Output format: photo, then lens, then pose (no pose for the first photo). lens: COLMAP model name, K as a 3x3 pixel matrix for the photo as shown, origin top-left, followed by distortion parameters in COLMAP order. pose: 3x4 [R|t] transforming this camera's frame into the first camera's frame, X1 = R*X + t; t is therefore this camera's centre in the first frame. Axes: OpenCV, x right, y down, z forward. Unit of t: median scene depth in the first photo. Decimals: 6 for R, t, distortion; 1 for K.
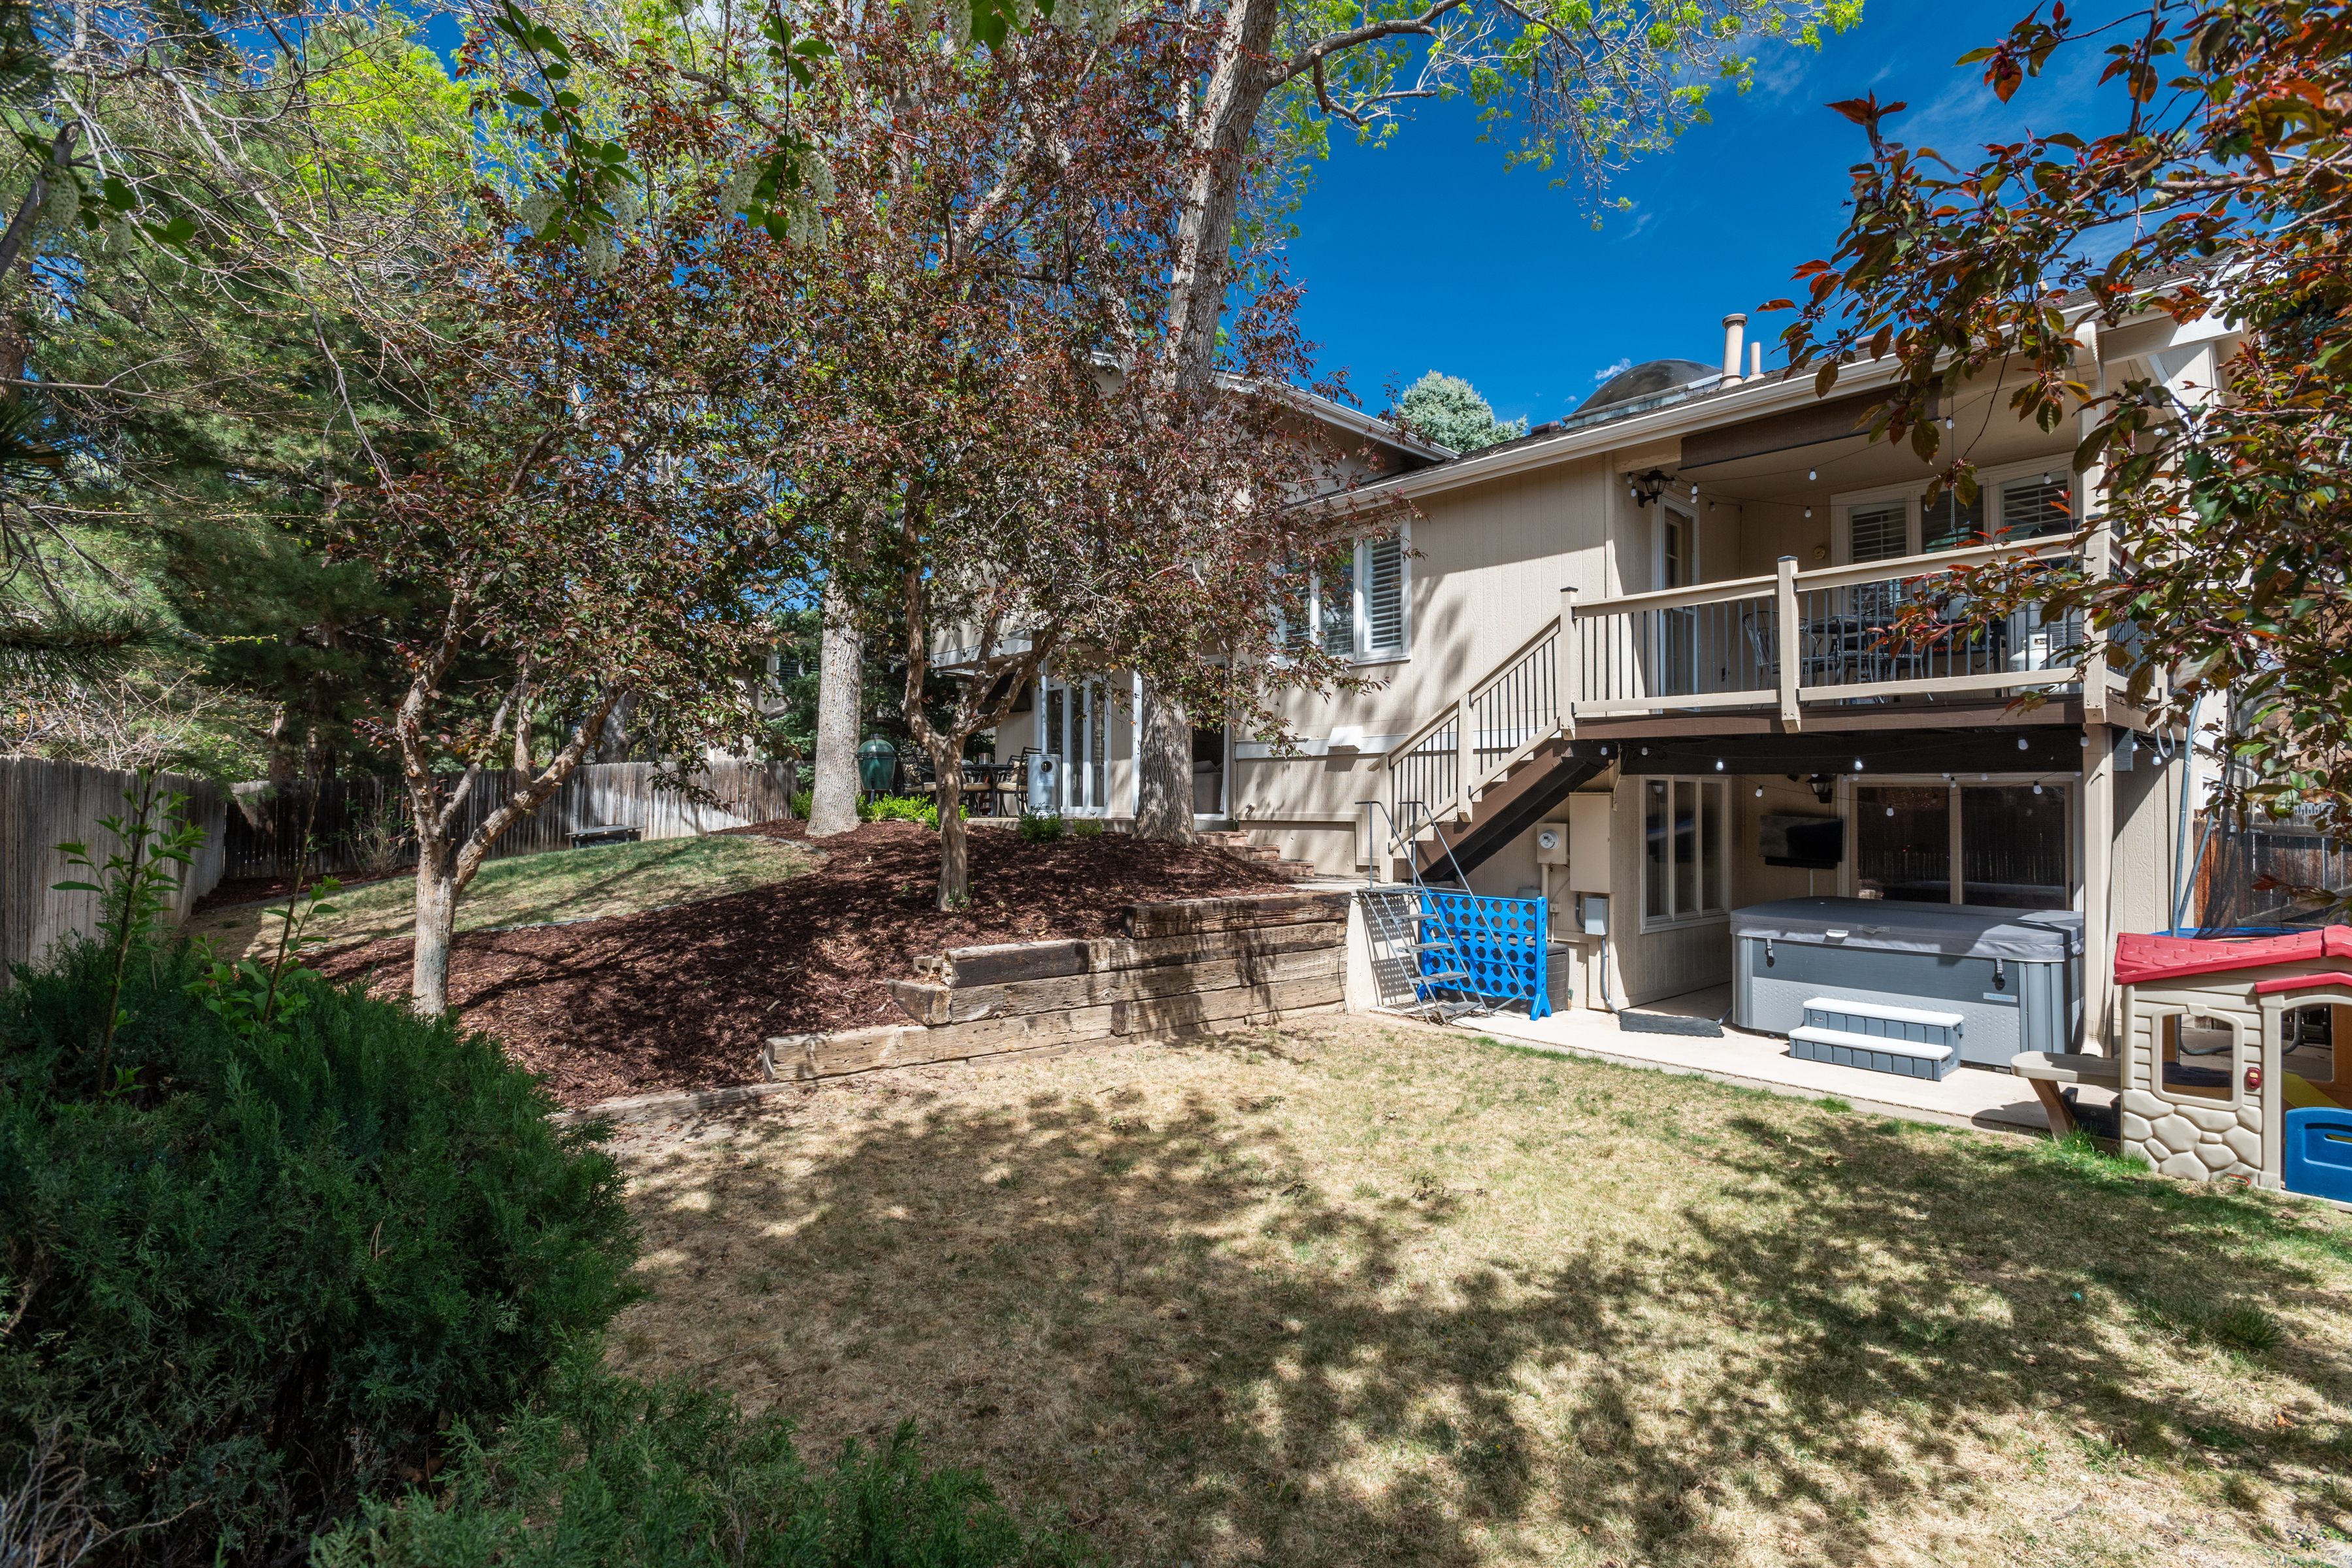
lens RADIAL K [[1163.8, 0, 1176.0], [0, 1163.8, 784.0], [0, 0, 1]] dist [-0.001578, -0.000335]
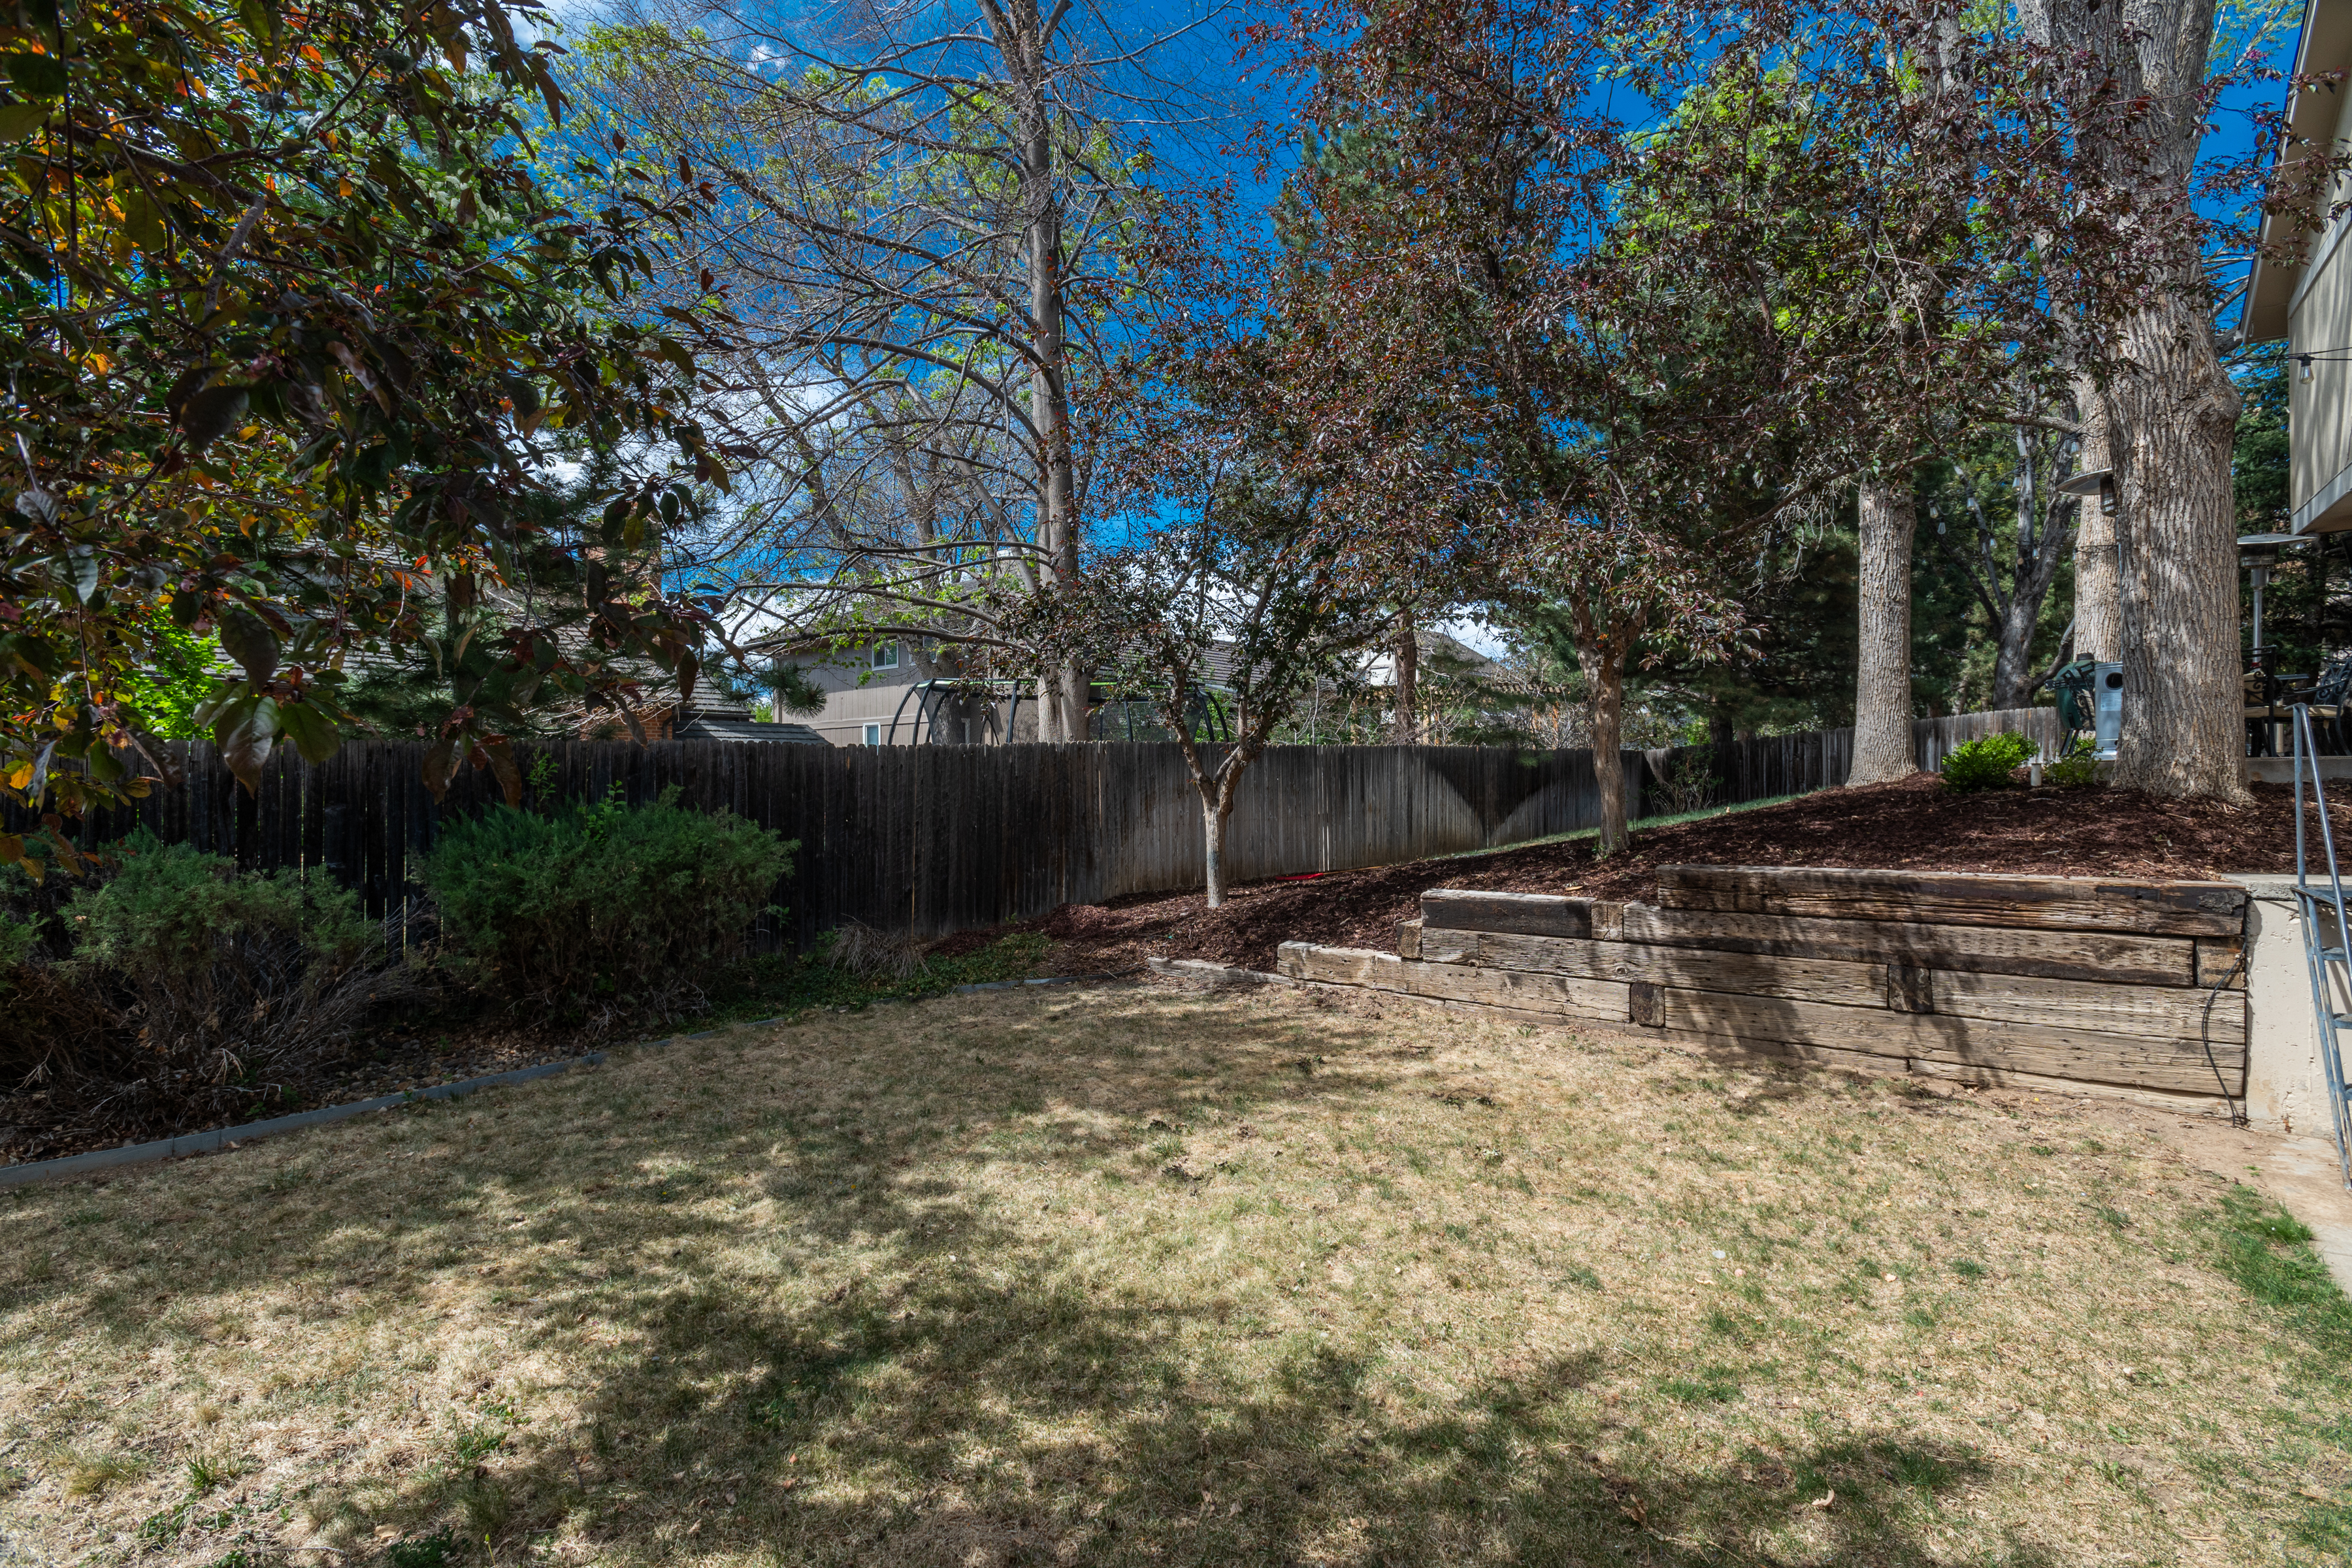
lens RADIAL K [[1163.8, 0, 1176.0], [0, 1163.8, 784.0], [0, 0, 1]] dist [-0.001578, -0.000335]
pose [[0.129901, -0.010574, -0.991471, 0.719032], [0.035622, 0.999347, -0.005991, 0.043640], [0.990887, -0.034540, 0.130193, 0.589102]]
